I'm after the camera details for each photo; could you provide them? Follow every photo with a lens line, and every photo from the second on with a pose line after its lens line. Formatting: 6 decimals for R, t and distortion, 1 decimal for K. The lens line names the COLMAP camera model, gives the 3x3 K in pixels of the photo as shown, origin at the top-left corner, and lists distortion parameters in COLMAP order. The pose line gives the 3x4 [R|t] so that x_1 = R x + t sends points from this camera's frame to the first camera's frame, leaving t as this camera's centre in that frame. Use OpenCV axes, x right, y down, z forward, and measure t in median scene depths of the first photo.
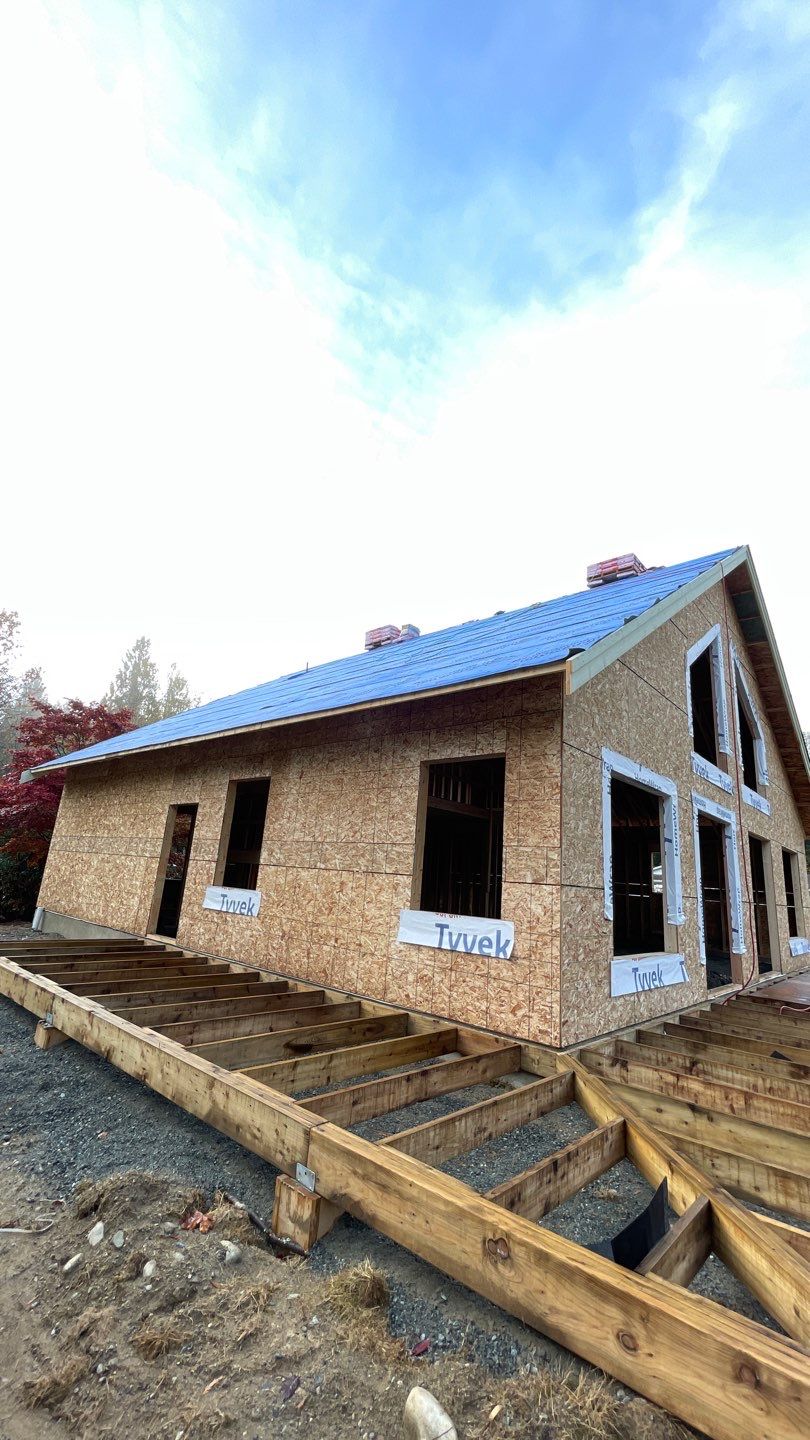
lens RADIAL K [[583.2, 0, 405.0], [0, 583.2, 720.0], [0, 0, 1]] dist [-0.002040, -0.000064]
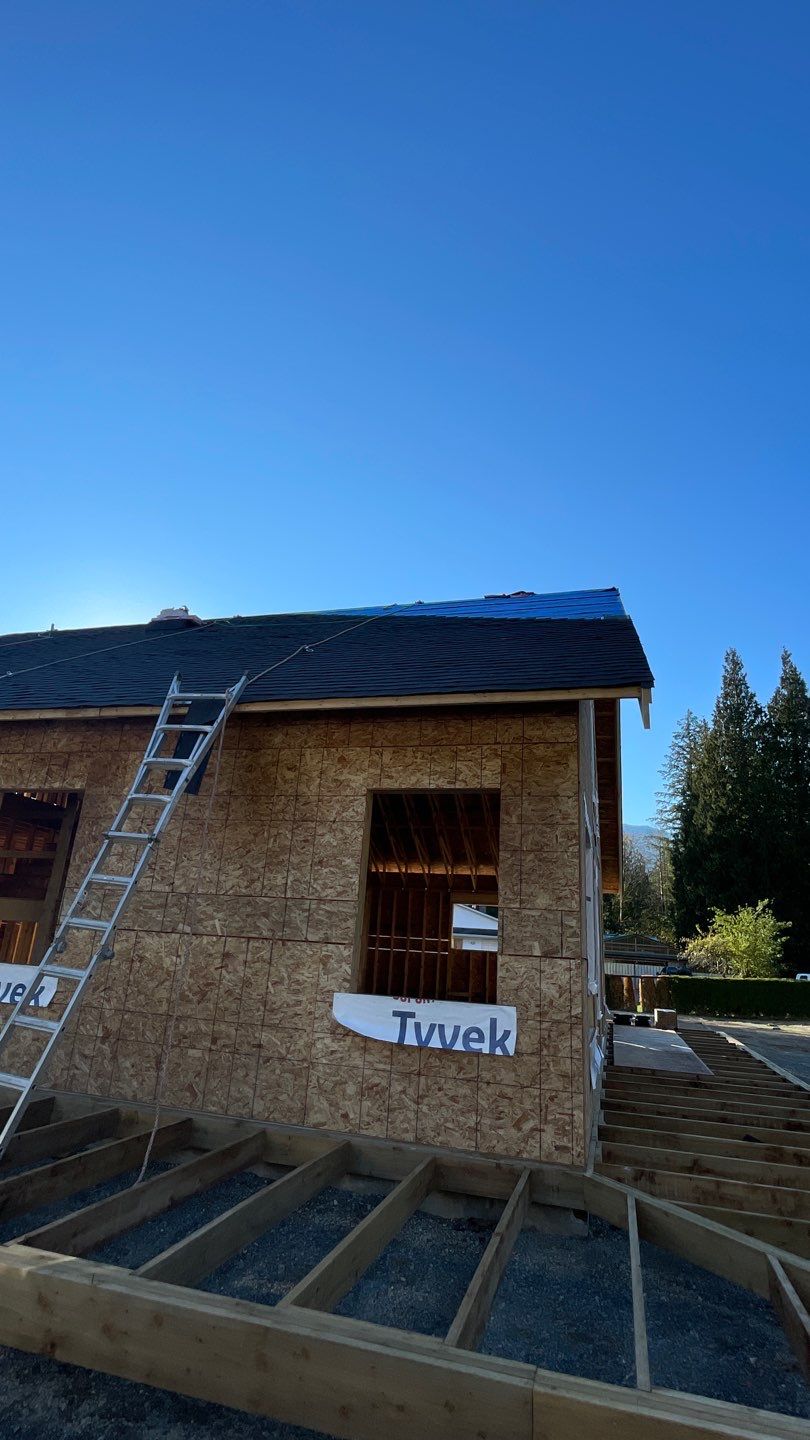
lens RADIAL K [[691.2, 0, 404.9], [0, 691.2, 727.3], [0, 0, 1]] dist [0.001729, -0.000289]
pose [[0.898812, 0.120336, 0.421492, -0.362500], [-0.113483, 0.992676, -0.041412, 0.028454], [-0.423389, -0.010611, 0.905886, 0.216404]]
